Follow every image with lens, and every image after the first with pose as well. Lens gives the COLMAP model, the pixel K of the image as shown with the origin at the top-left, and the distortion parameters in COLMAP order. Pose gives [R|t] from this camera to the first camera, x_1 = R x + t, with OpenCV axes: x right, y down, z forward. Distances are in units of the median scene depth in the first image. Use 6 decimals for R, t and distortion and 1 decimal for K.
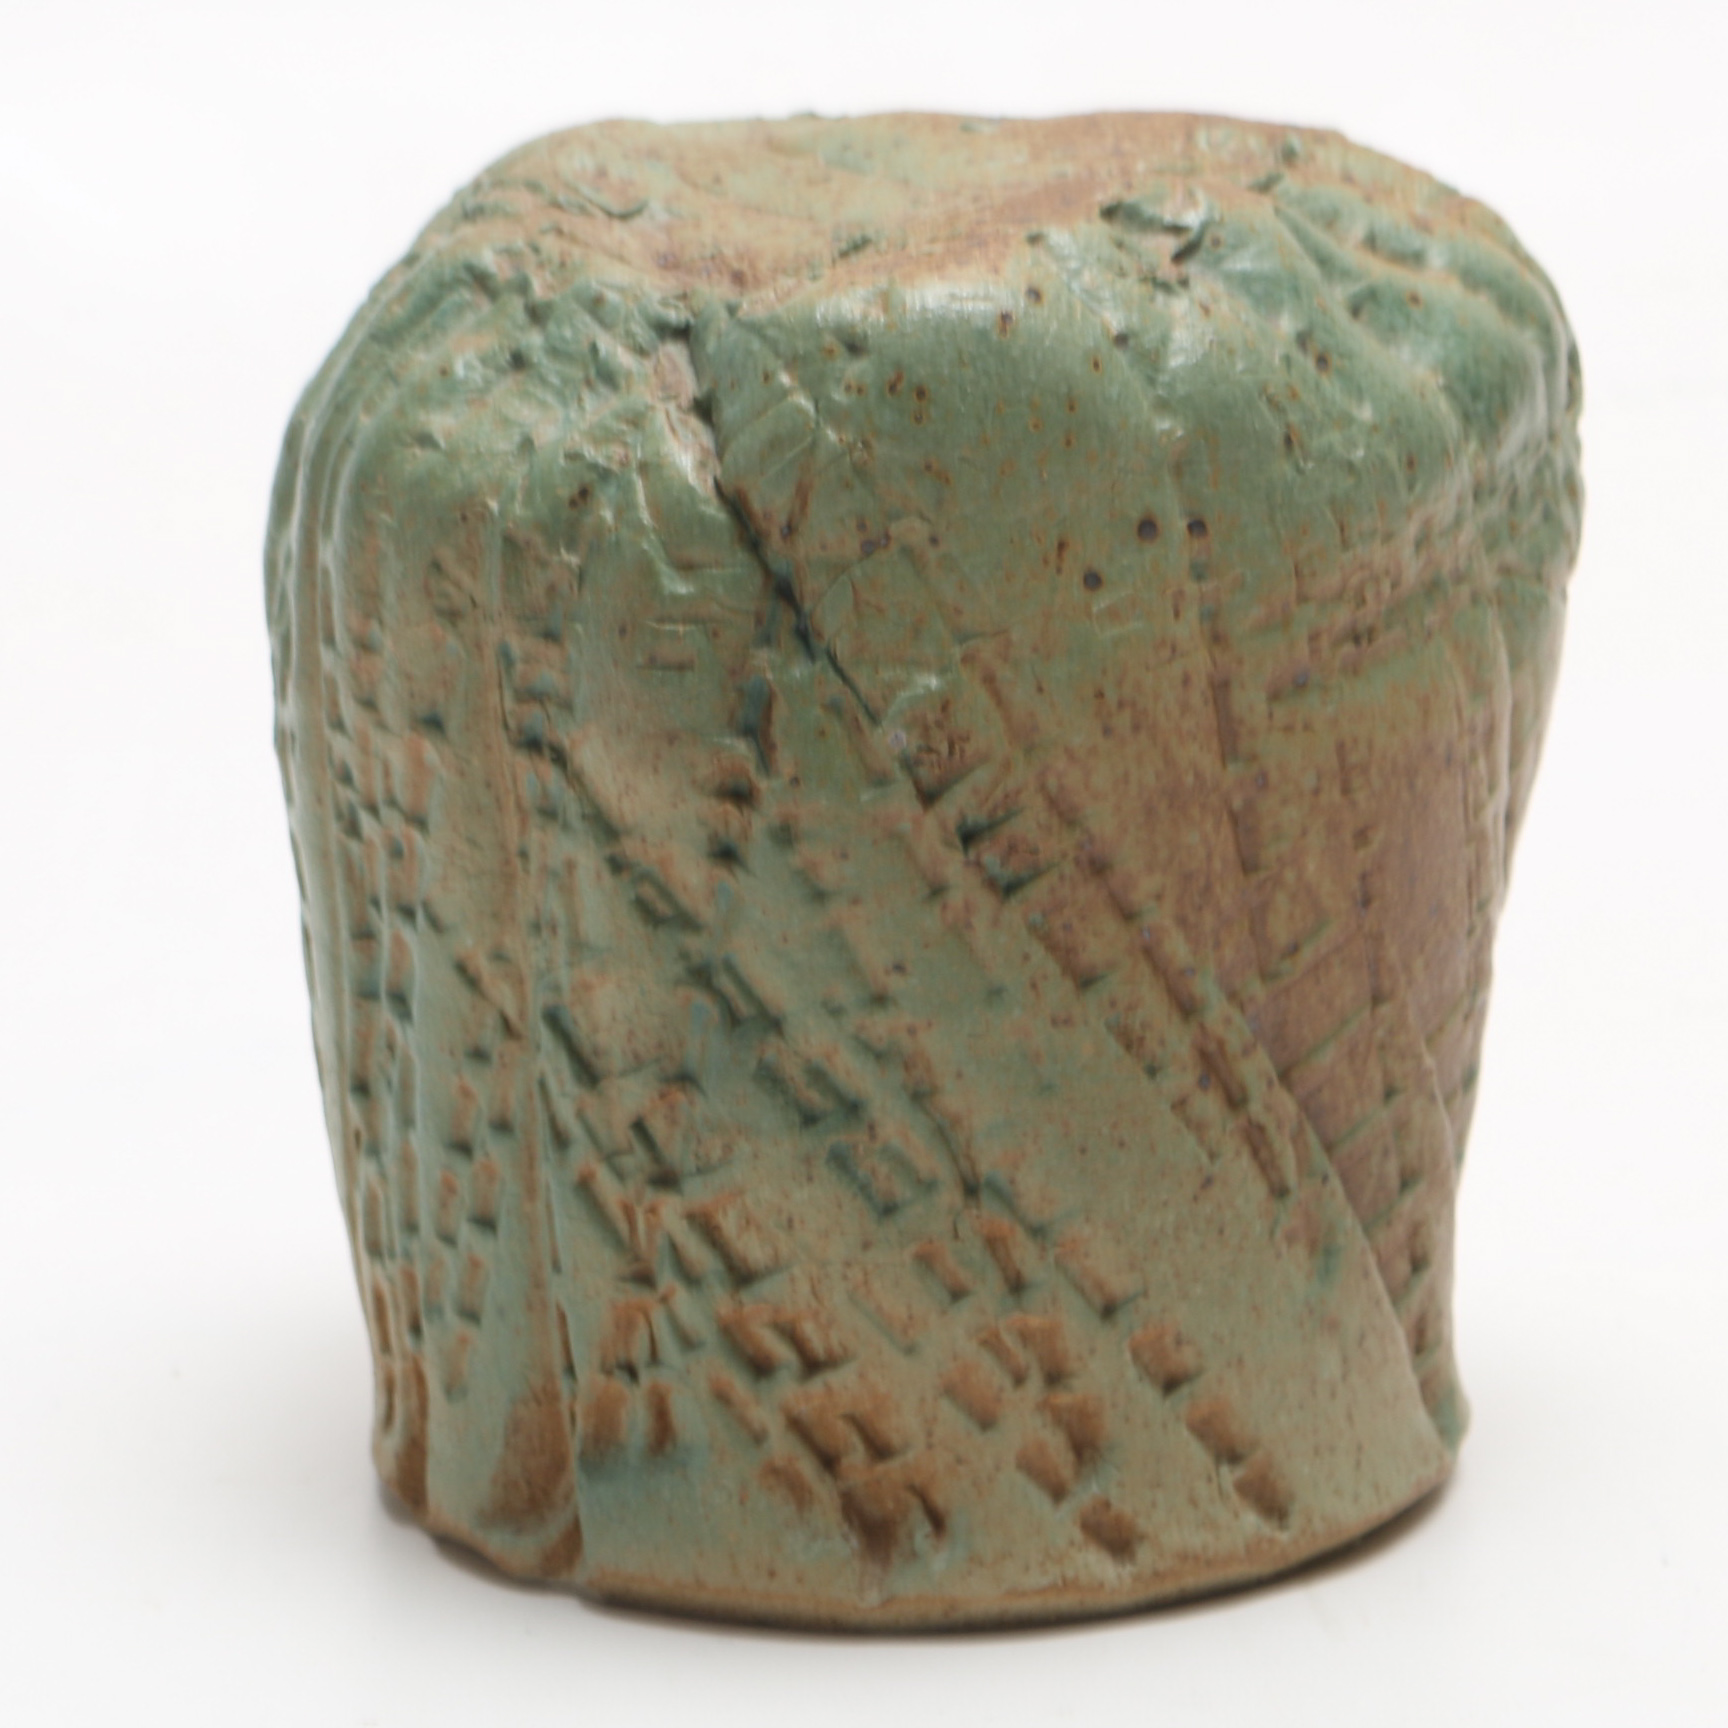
lens RADIAL K [[5962.1, 0, 889.0], [0, 5962.1, 862.1], [0, 0, 1]] dist [-0.047641, 0.194033]
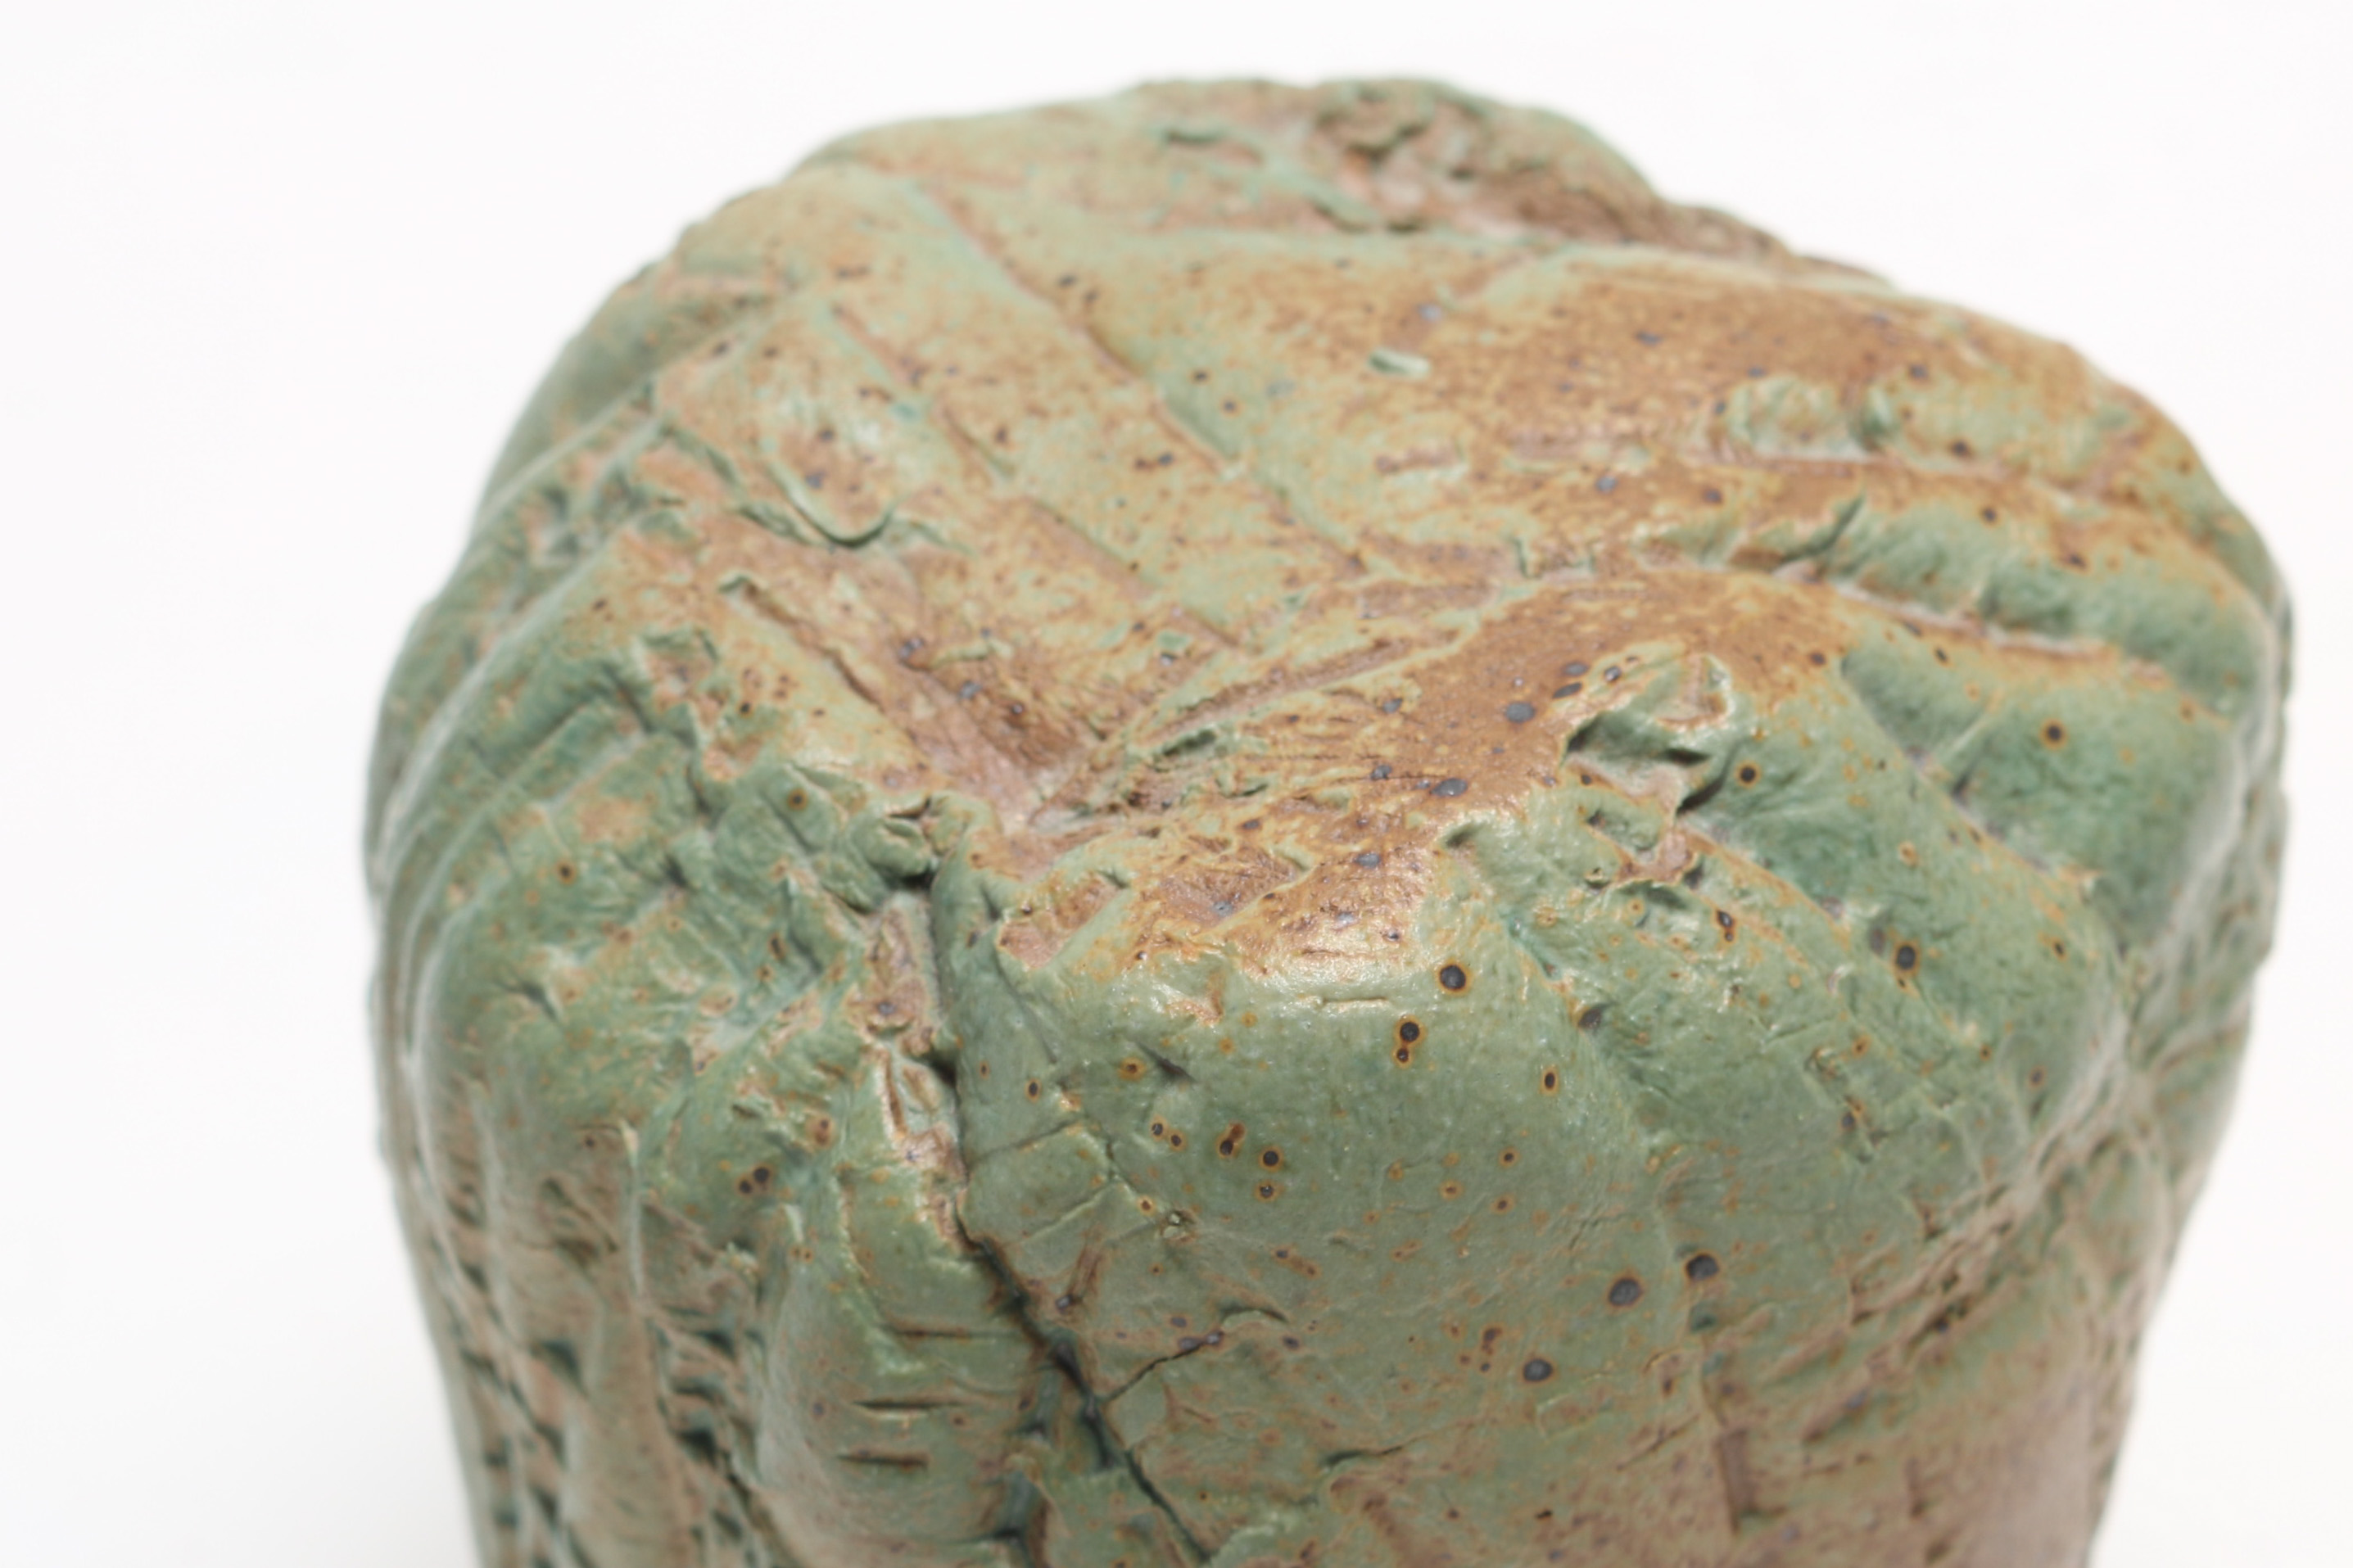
lens RADIAL K [[6132.5, 0, 1176.5], [0, 6132.5, 784.0], [0, 0, 1]] dist [-0.113832, 0.036668]
pose [[0.999085, 0.017887, -0.038857, 0.019028], [-0.007256, 0.966080, 0.258141, -0.271405], [0.042156, -0.257622, 0.965326, 0.359541]]
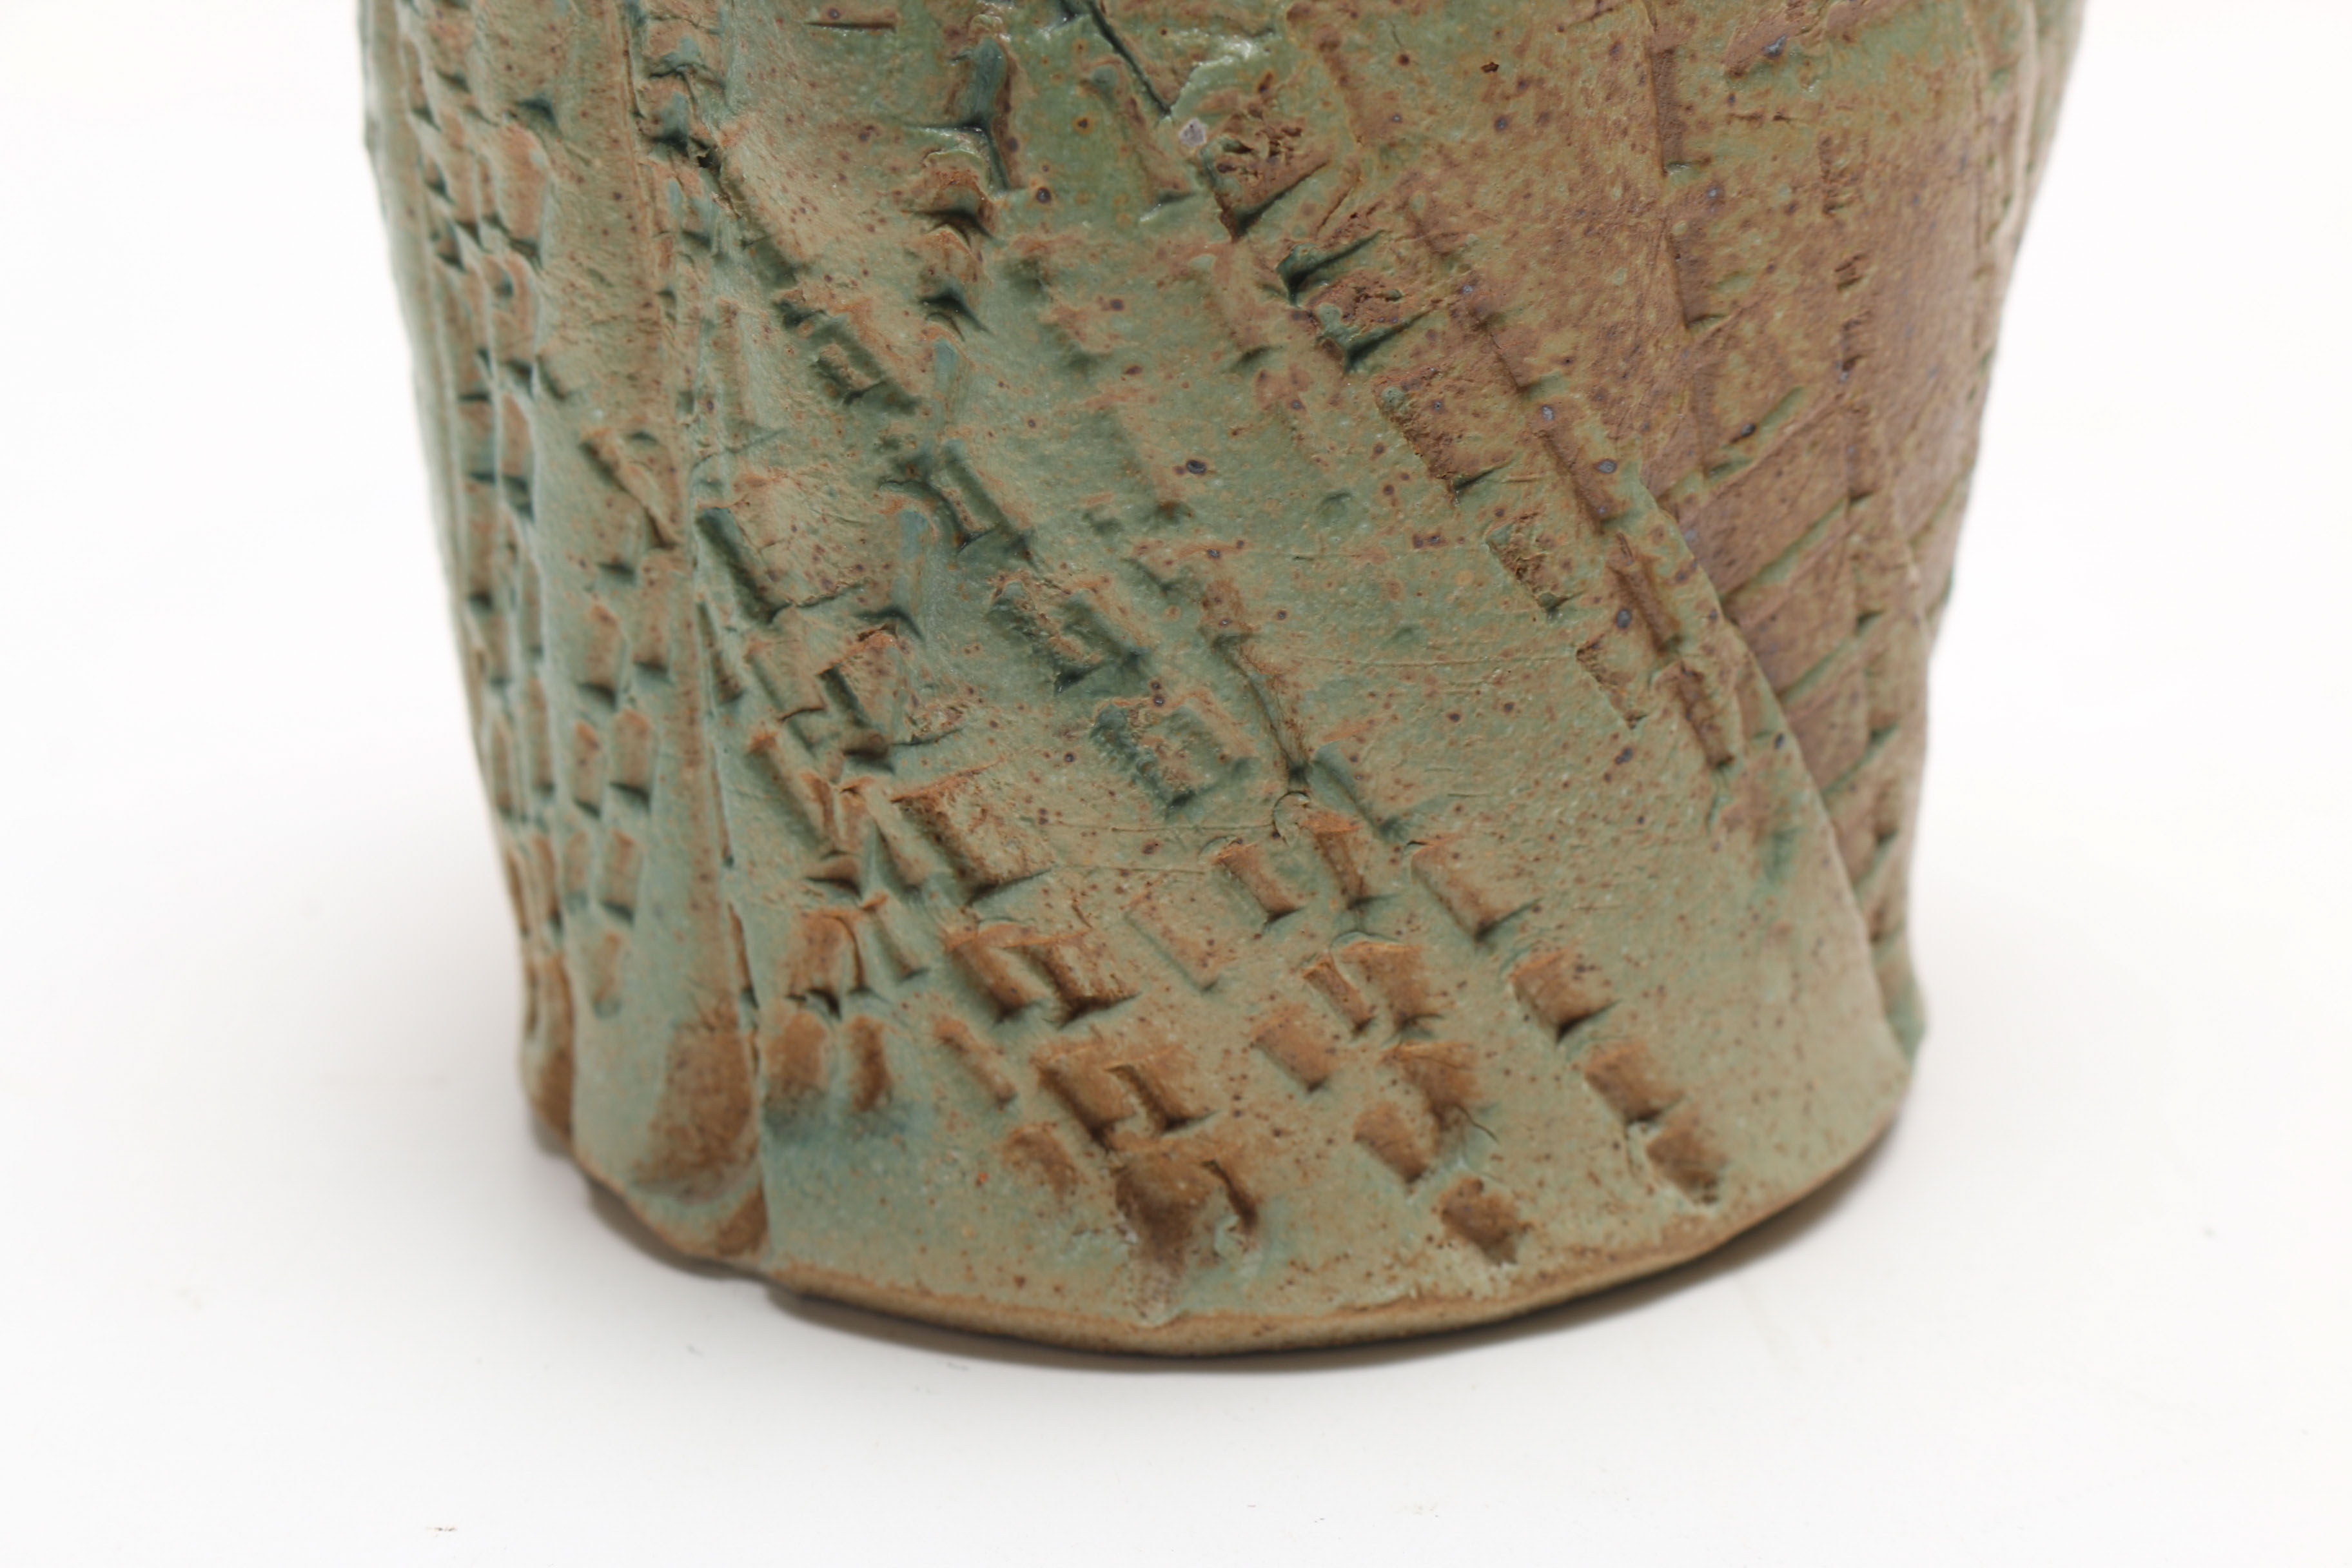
lens RADIAL K [[4807.4, 0, 1176.0], [0, 4807.4, 784.0], [0, 0, 1]] dist [-0.022000, -0.032843]
pose [[0.999995, 0.001925, -0.002314, 0.000722], [-0.001640, 0.993102, 0.117242, -0.010952], [0.002524, -0.117238, 0.993101, 0.433245]]
